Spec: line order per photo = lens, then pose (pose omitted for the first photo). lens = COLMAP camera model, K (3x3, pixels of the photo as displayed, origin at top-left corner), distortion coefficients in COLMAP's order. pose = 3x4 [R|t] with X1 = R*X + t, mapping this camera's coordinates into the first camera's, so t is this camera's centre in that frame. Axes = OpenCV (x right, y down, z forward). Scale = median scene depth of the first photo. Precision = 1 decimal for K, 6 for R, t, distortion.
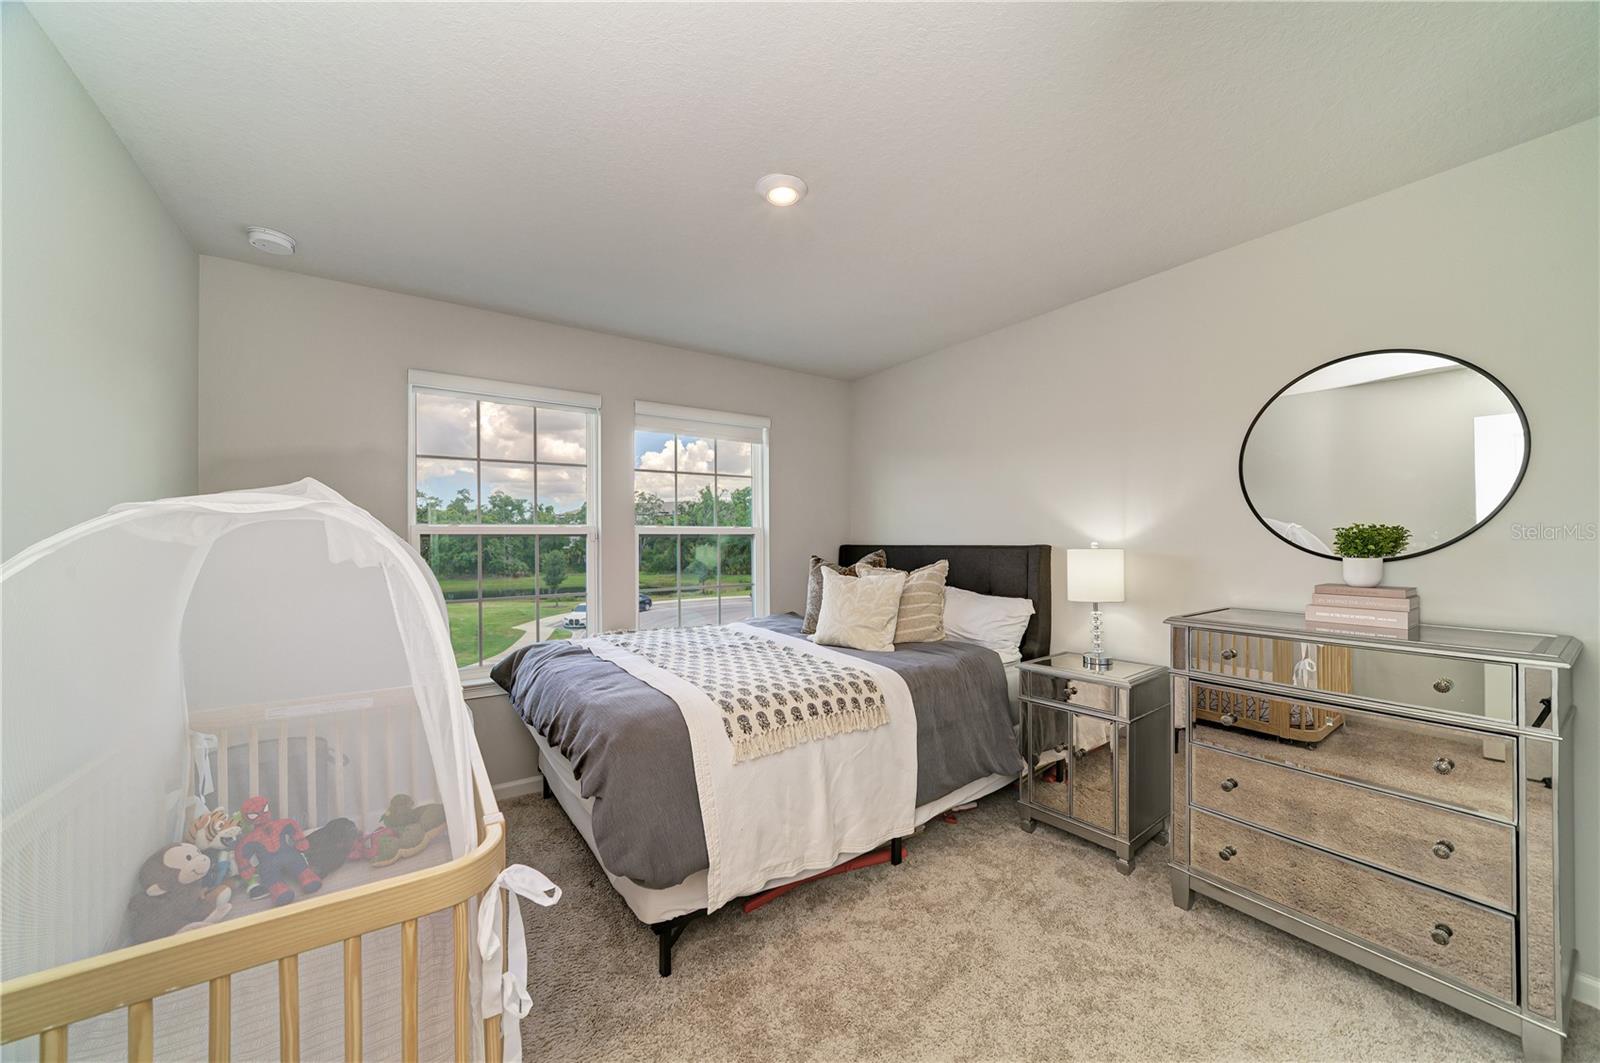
lens RADIAL K [[568.5, 0, 770.1], [0, 568.5, 542.2], [0, 0, 1]] dist [-0.000012, 0.000036]
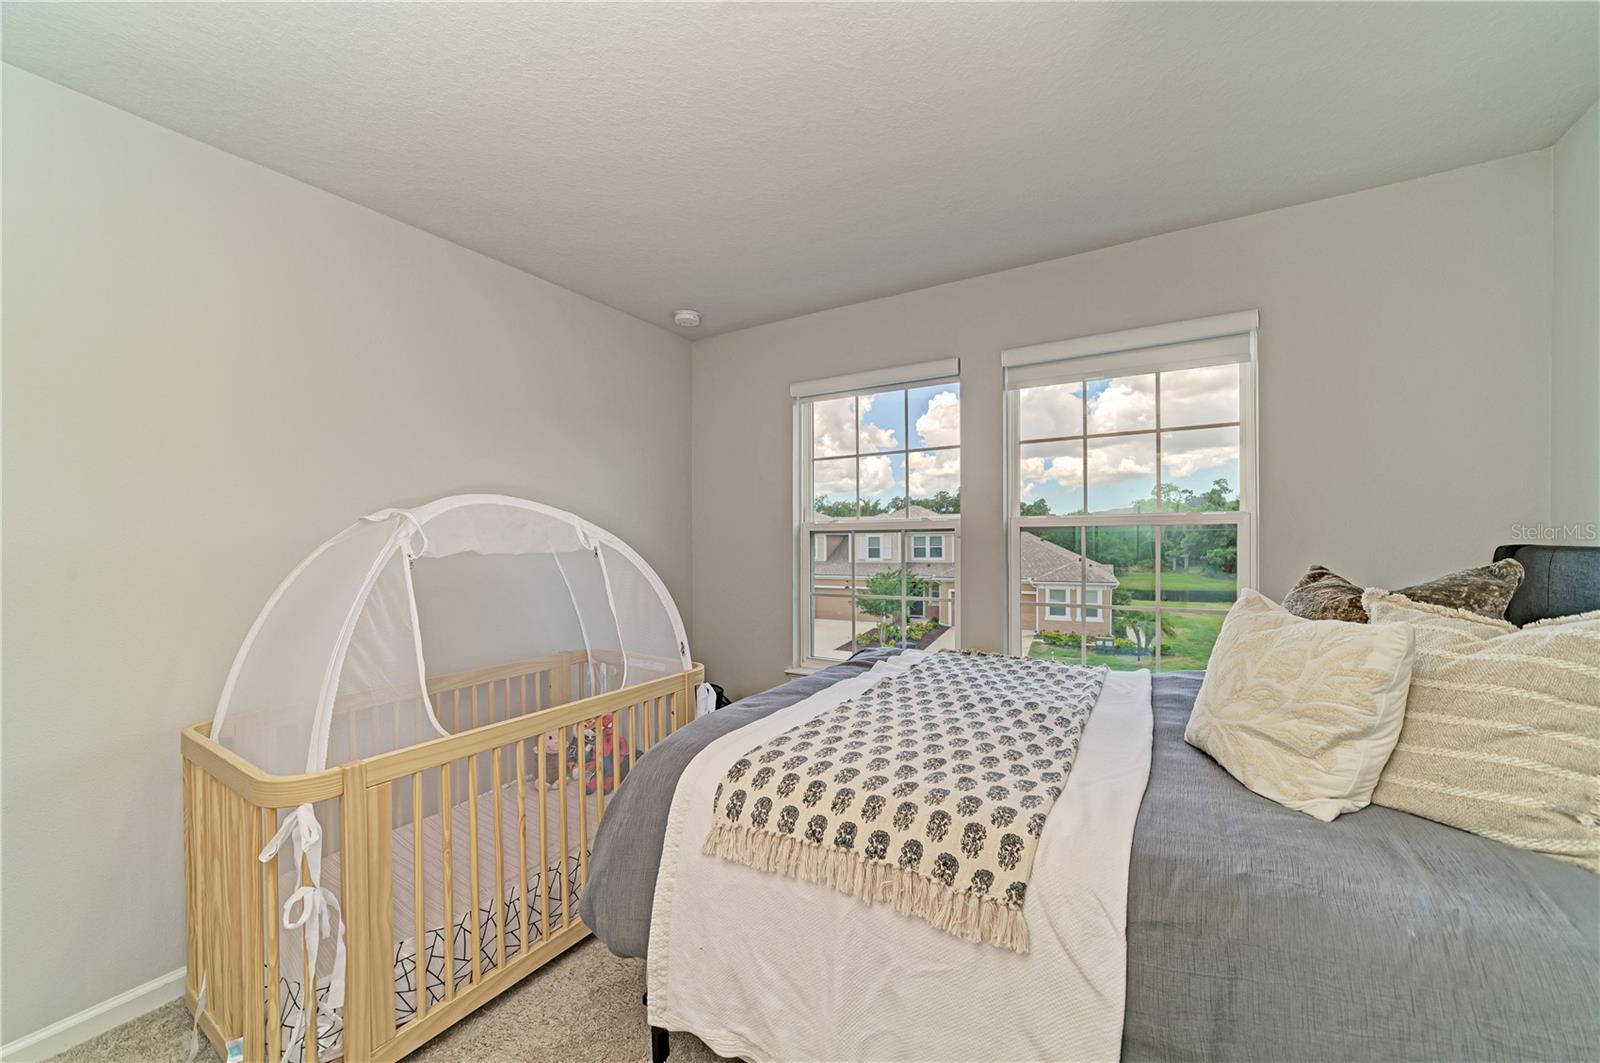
lens RADIAL K [[568.5, 0, 770.1], [0, 568.5, 542.2], [0, 0, 1]] dist [-0.000012, 0.000036]
pose [[0.470633, 0.009373, -0.882279, 0.460955], [-0.000476, 0.999946, 0.010369, -0.003545], [0.882329, -0.004460, 0.470612, 0.572812]]
